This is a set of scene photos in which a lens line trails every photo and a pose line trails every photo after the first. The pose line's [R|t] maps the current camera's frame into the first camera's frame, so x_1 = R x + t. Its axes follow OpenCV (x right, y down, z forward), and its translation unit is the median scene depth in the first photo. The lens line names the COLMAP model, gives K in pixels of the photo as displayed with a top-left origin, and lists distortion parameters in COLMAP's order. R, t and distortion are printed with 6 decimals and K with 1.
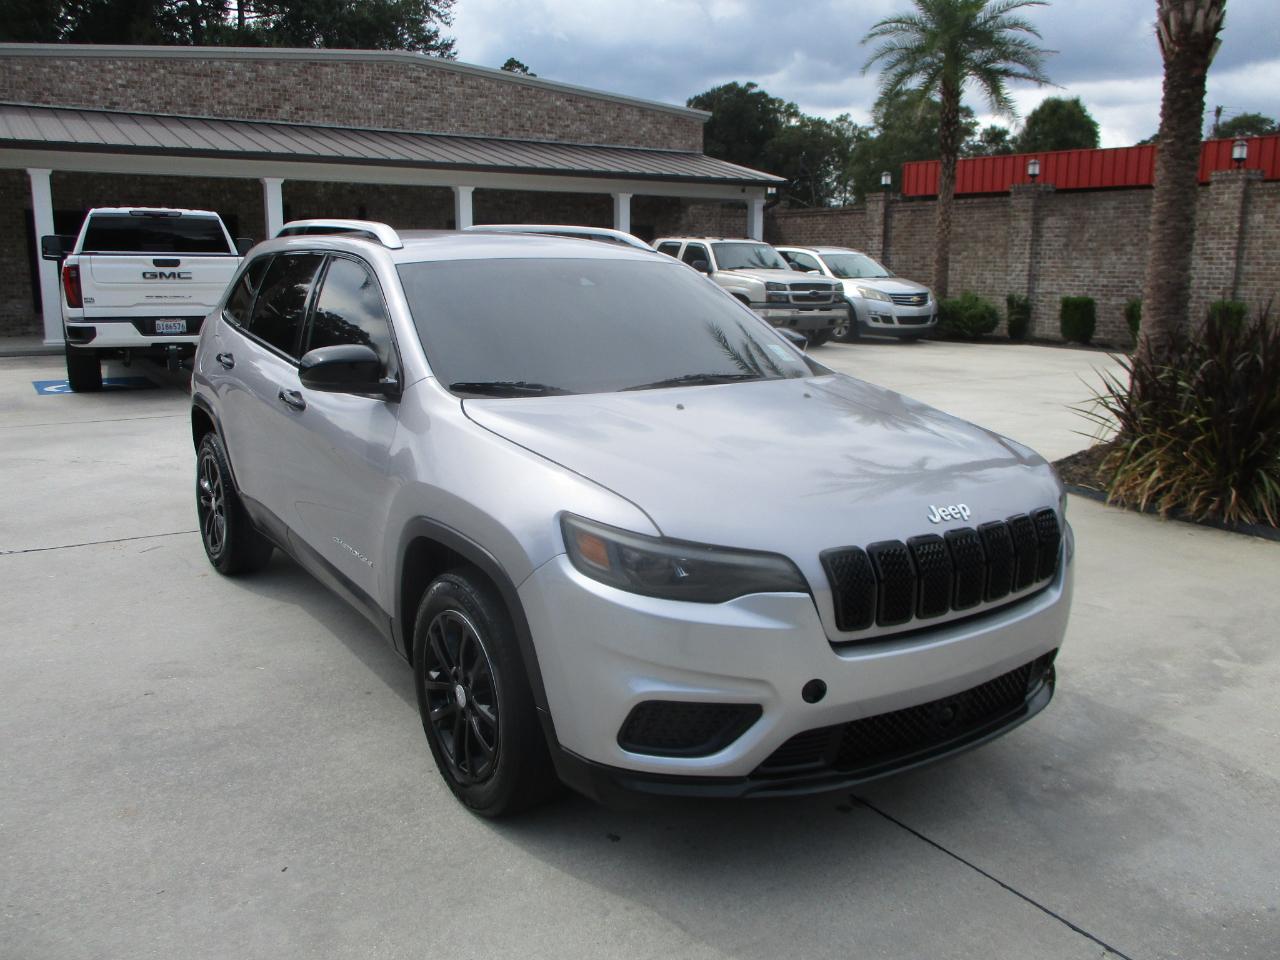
lens RADIAL K [[1053.2, 0, 641.4], [0, 1053.2, 464.6], [0, 0, 1]] dist [-0.034087, 0.004594]
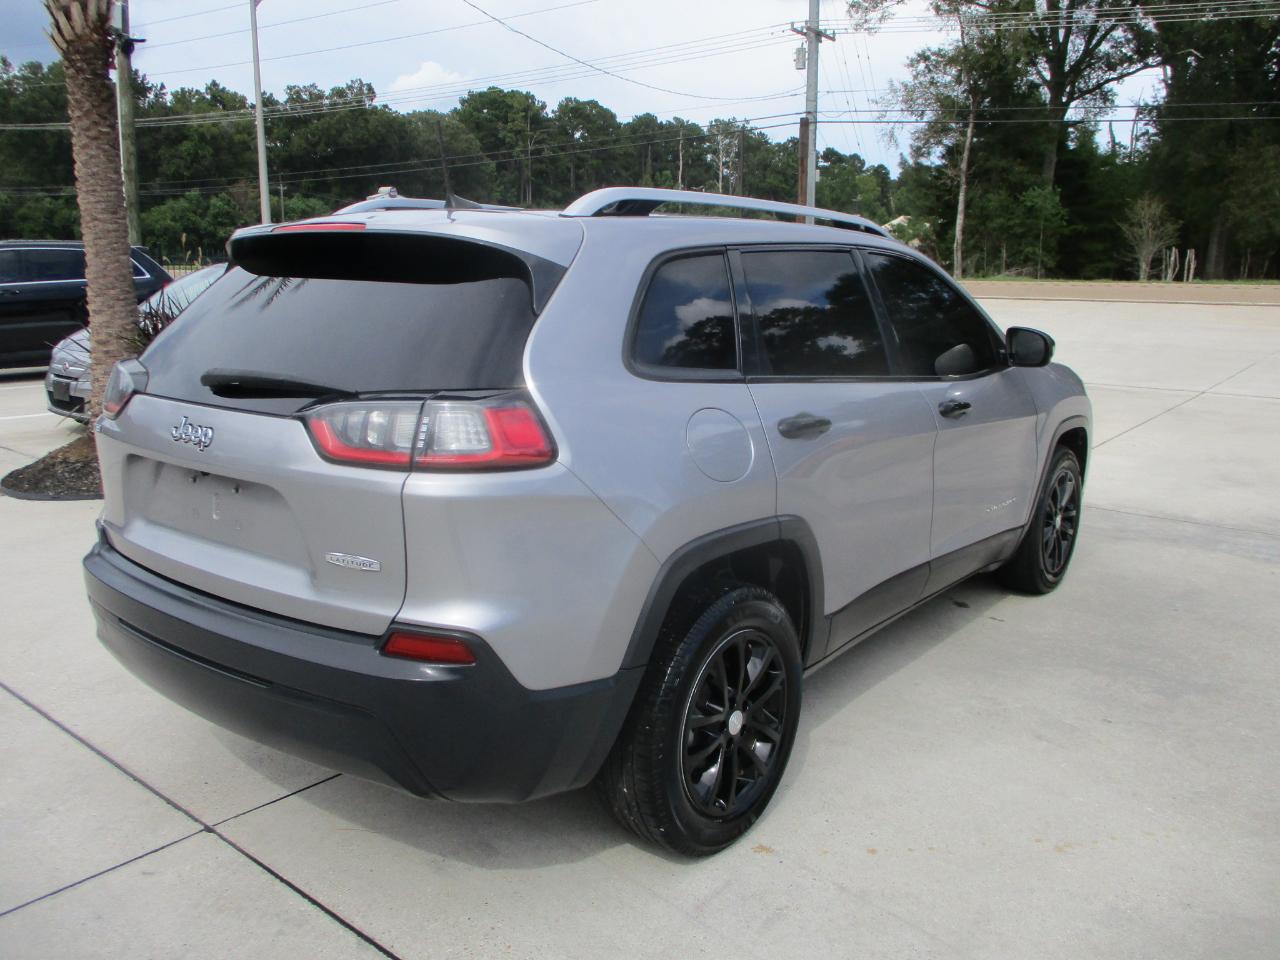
lens RADIAL K [[1058.1, 0, 638.5], [0, 1058.1, 455.9], [0, 0, 1]] dist [-0.016881, -0.005956]
pose [[-0.306710, -0.178096, 0.934992, -0.215713], [0.173439, 0.955434, 0.238883, -0.055650], [-0.935867, 0.235432, -0.262152, 0.289581]]
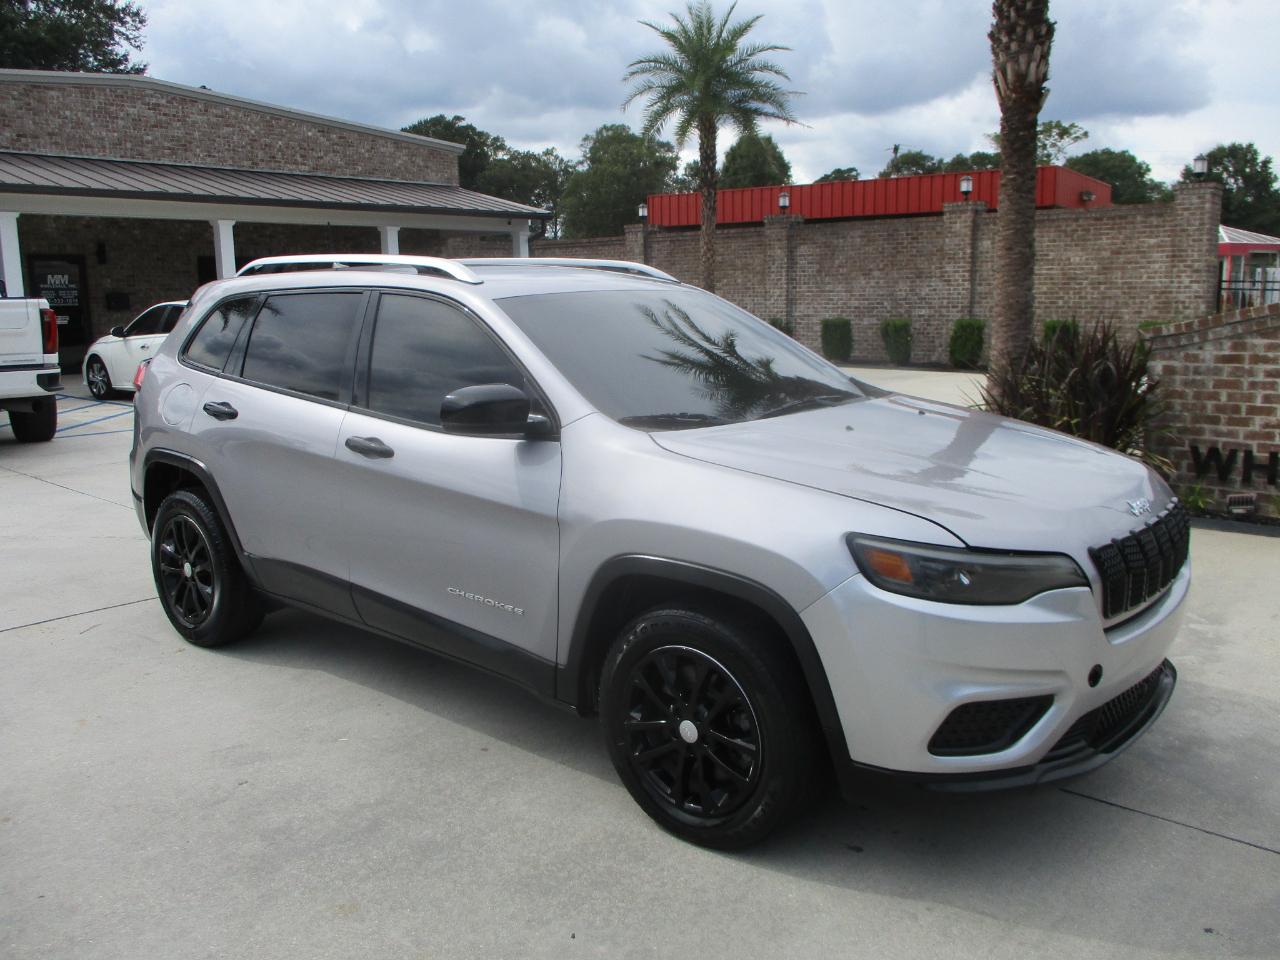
lens RADIAL K [[1053.2, 0, 641.4], [0, 1053.2, 464.6], [0, 0, 1]] dist [-0.034087, 0.004594]
pose [[0.963579, -0.062299, 0.260067, -0.065041], [0.069869, 0.997357, -0.019958, -0.001794], [-0.258136, 0.037401, 0.965384, 0.007238]]
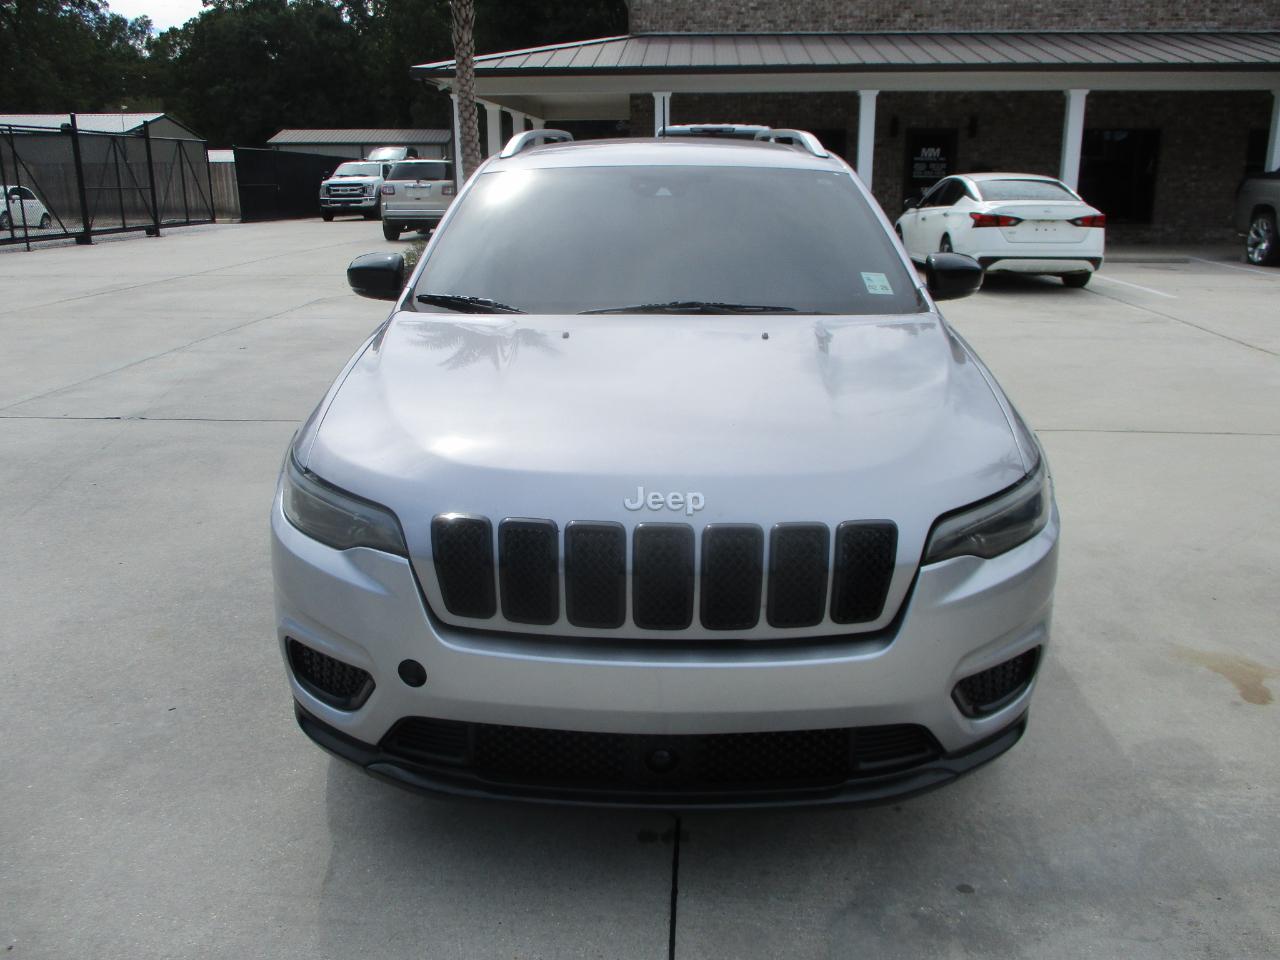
lens RADIAL K [[1048.7, 0, 645.1], [0, 1048.7, 465.5], [0, 0, 1]] dist [-0.016633, -0.011019]
pose [[0.806448, 0.147486, -0.572616, 0.090788], [-0.102114, 0.988582, 0.110812, -0.007713], [0.582421, -0.030892, 0.812300, 0.048910]]
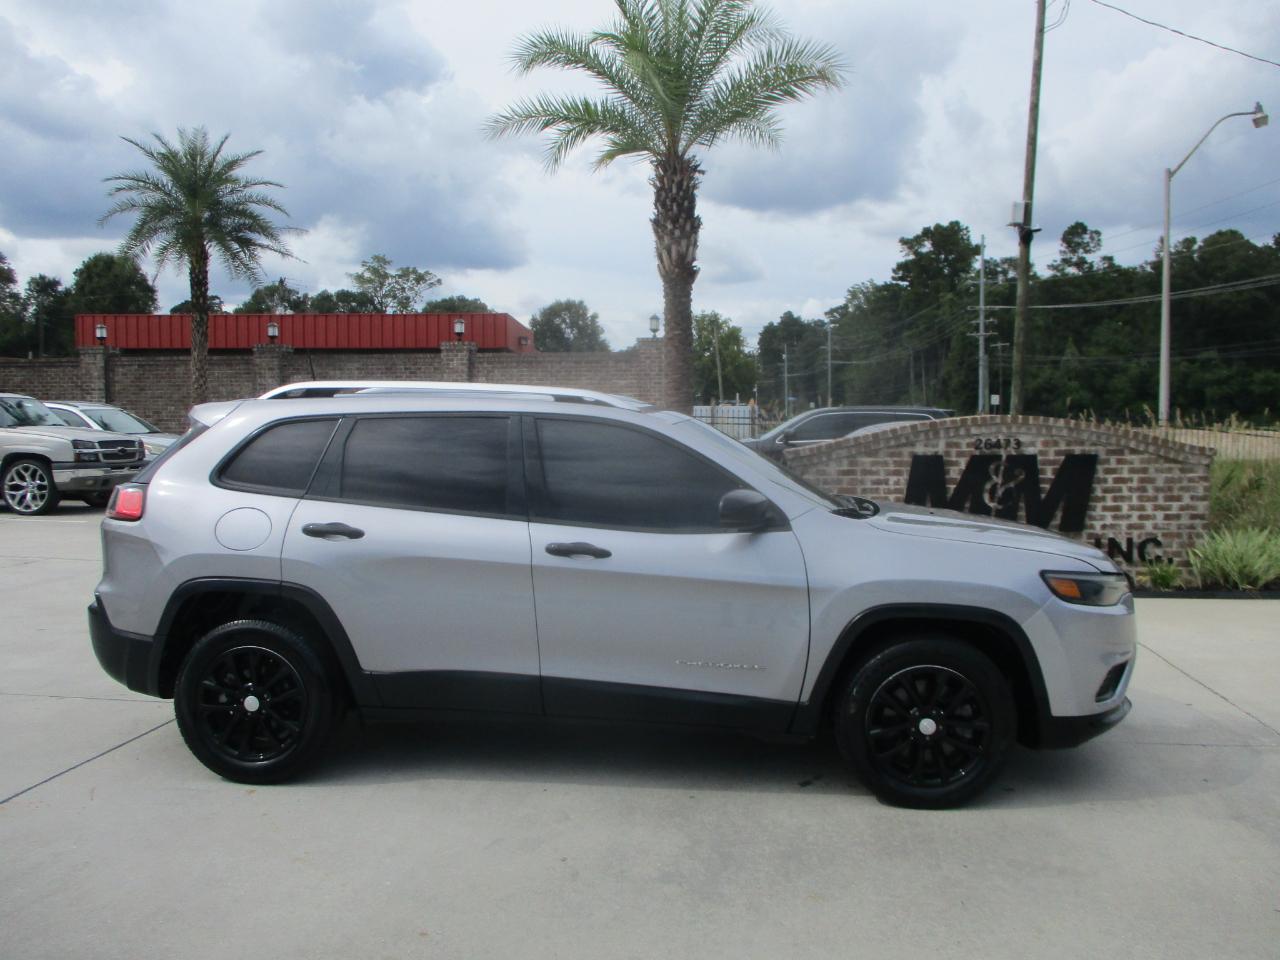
lens RADIAL K [[1053.0, 0, 639.9], [0, 1053.0, 461.6], [0, 0, 1]] dist [-0.038485, 0.011505]
pose [[0.648479, -0.034955, 0.760430, -0.210317], [0.145996, 0.986112, -0.079173, -0.010419], [-0.747101, 0.162362, 0.644576, 0.047385]]
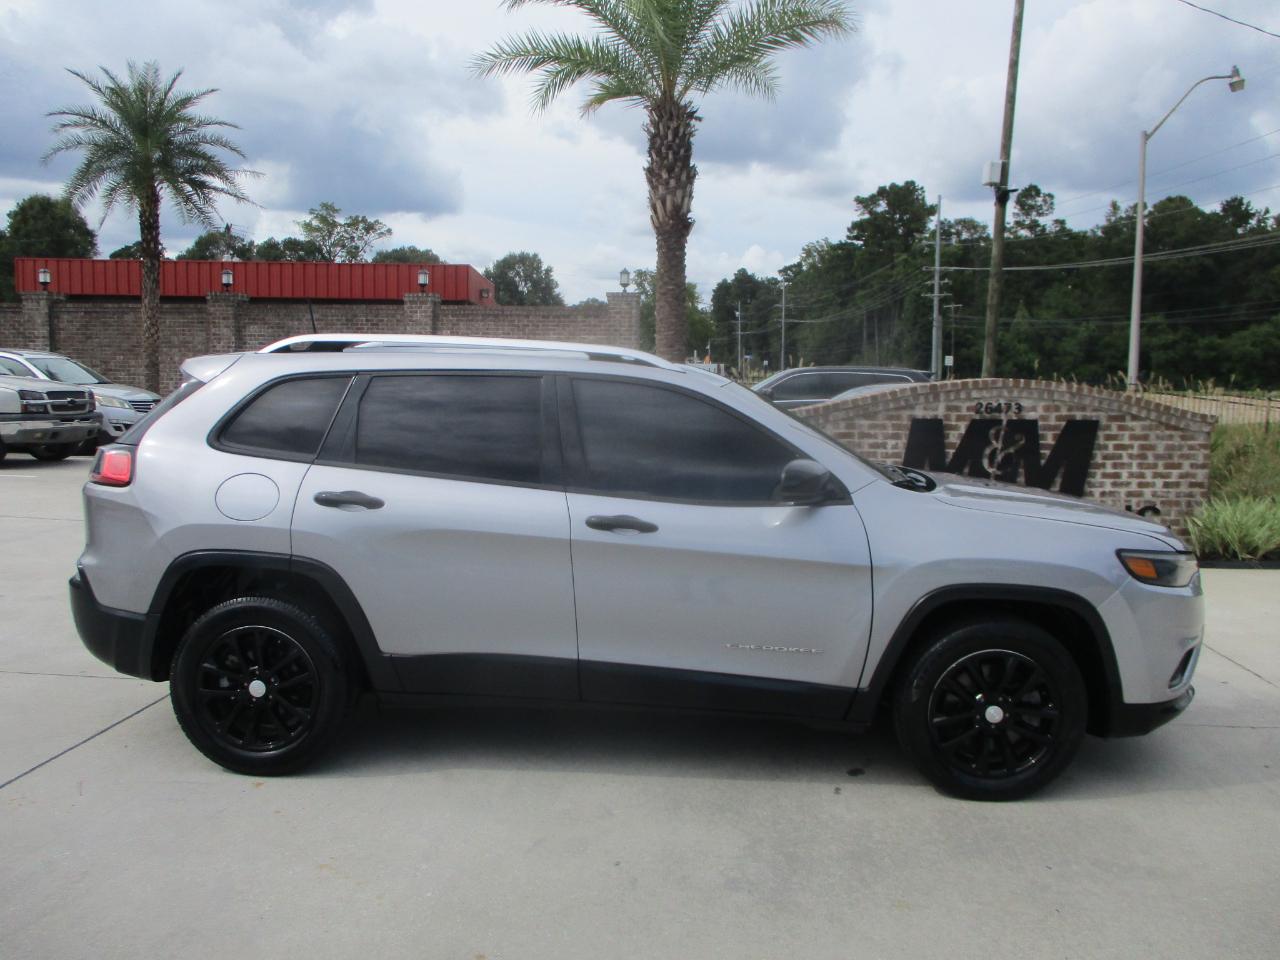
lens RADIAL K [[1053.0, 0, 639.9], [0, 1053.0, 461.6], [0, 0, 1]] dist [-0.038485, 0.011505]
pose [[0.612007, -0.060169, 0.788560, -0.208259], [0.137256, 0.990051, -0.030983, -0.016078], [-0.778850, 0.127197, 0.614177, 0.072063]]
